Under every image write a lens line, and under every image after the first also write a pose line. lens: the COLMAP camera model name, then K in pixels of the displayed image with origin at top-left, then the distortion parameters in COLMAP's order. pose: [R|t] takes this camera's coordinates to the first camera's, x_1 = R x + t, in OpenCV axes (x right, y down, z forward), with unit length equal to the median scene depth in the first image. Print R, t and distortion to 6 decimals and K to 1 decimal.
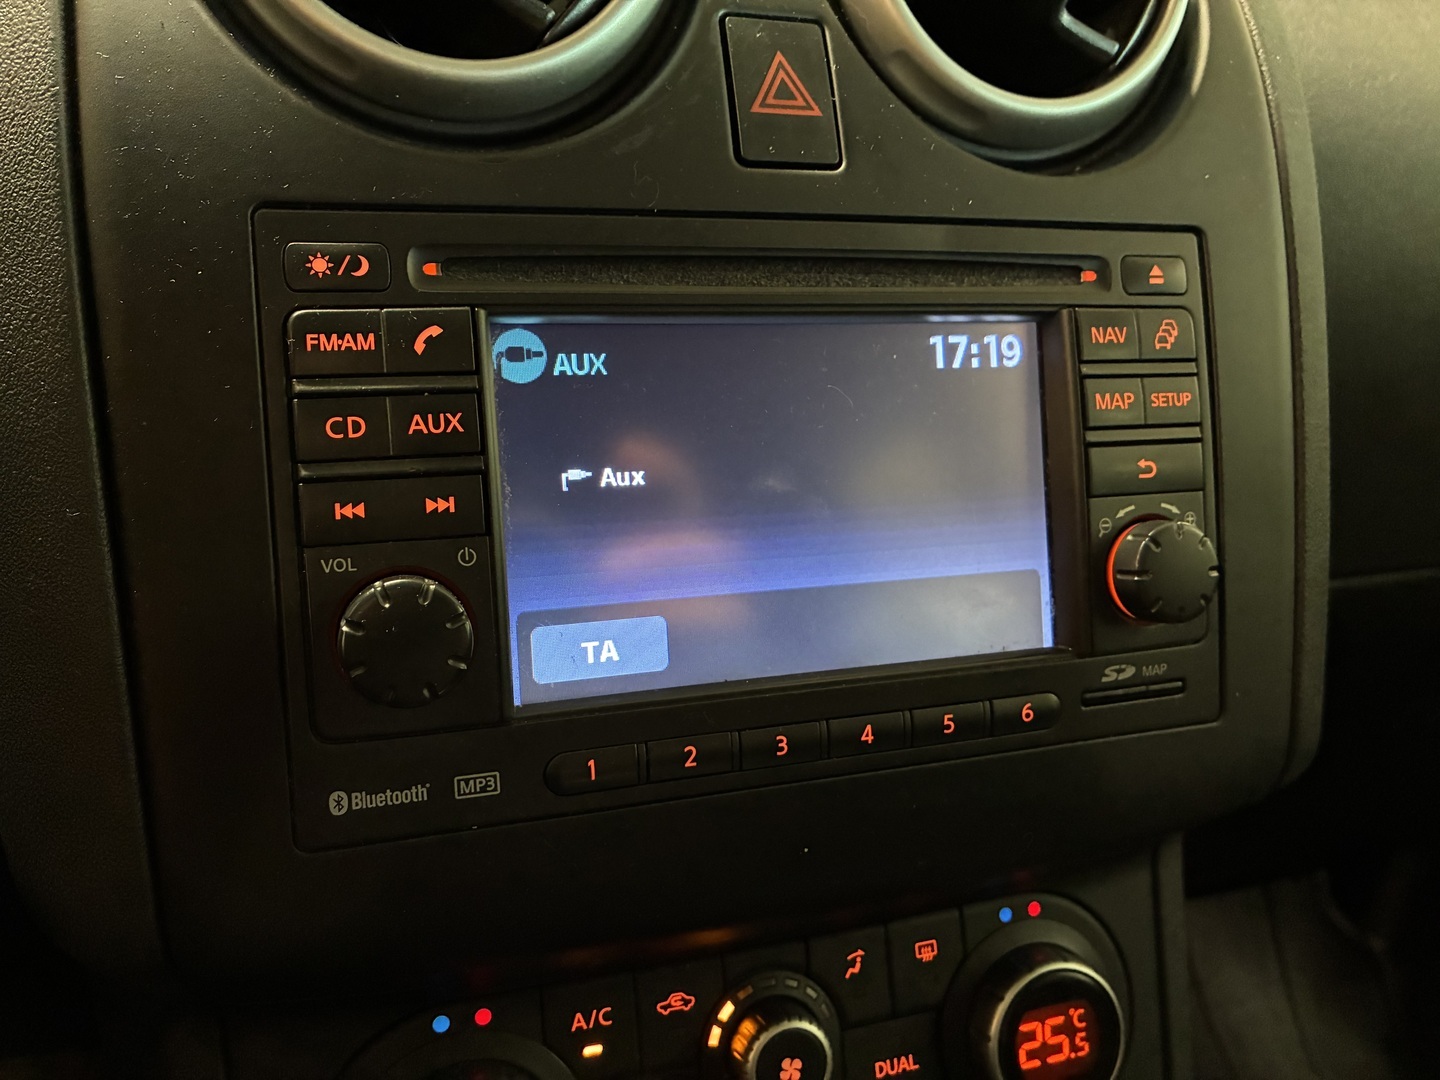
lens RADIAL K [[1094.0, 0, 718.3], [0, 1094.0, 541.4], [0, 0, 1]] dist [0.034768, -0.024168]
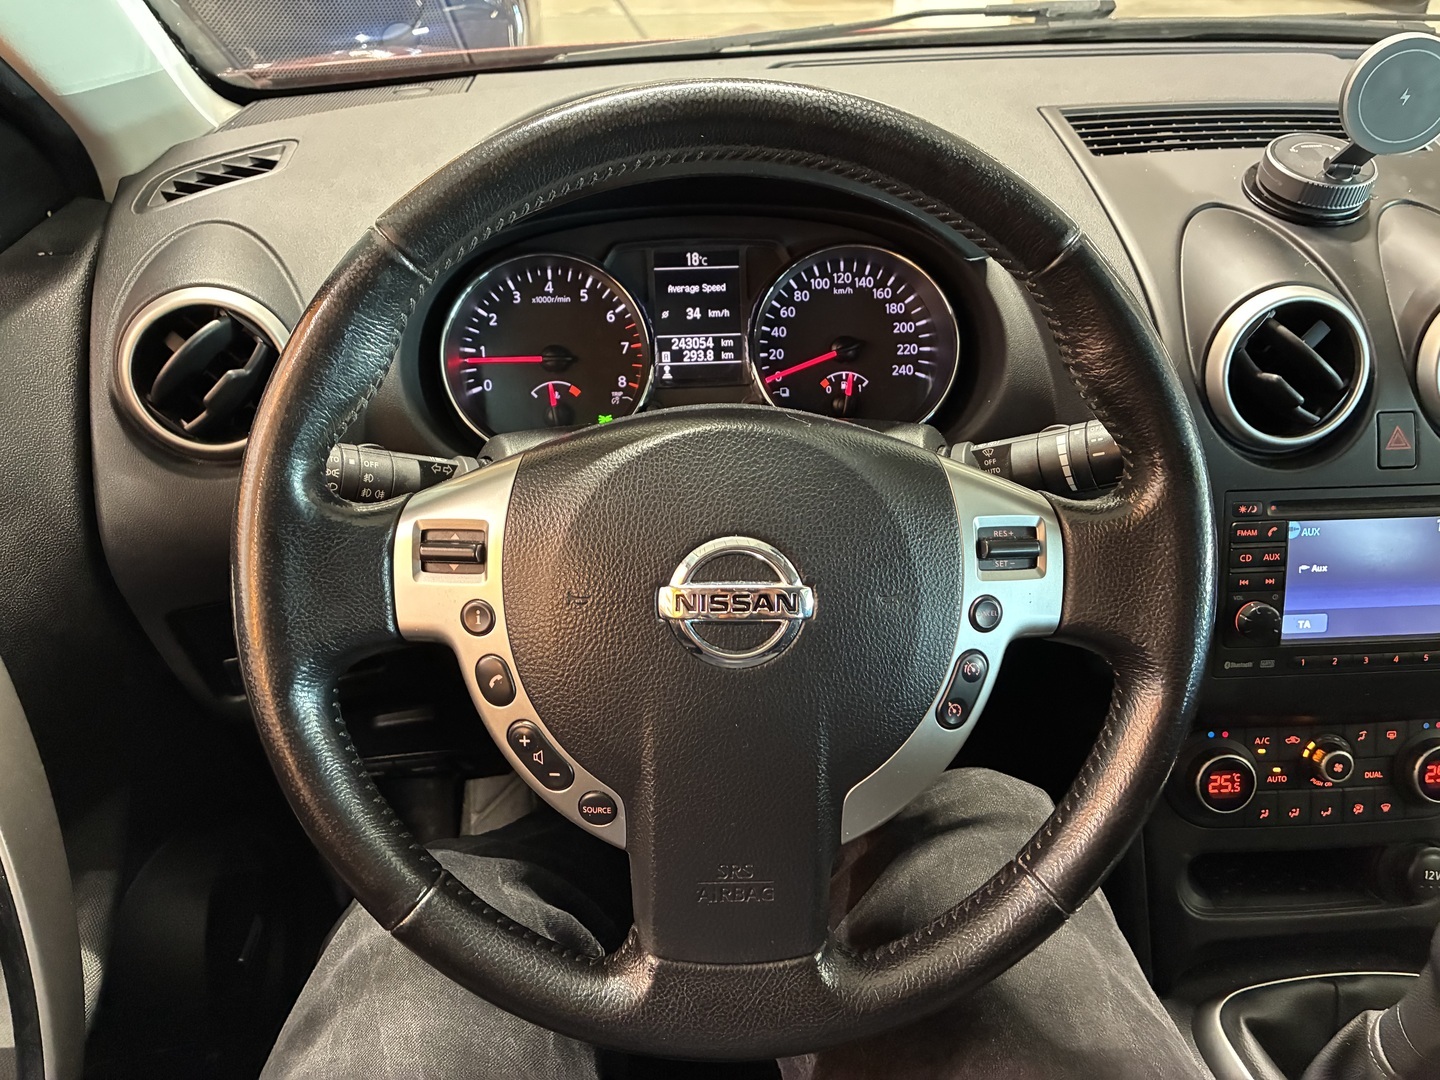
lens RADIAL K [[1094.0, 0, 720.6], [0, 1094.0, 540.4], [0, 0, 1]] dist [0.034768, -0.024168]
pose [[0.967615, 0.082549, -0.238554, -0.833670], [-0.039377, 0.982810, 0.180372, -0.533693], [0.249342, -0.165137, 0.954232, -1.981504]]
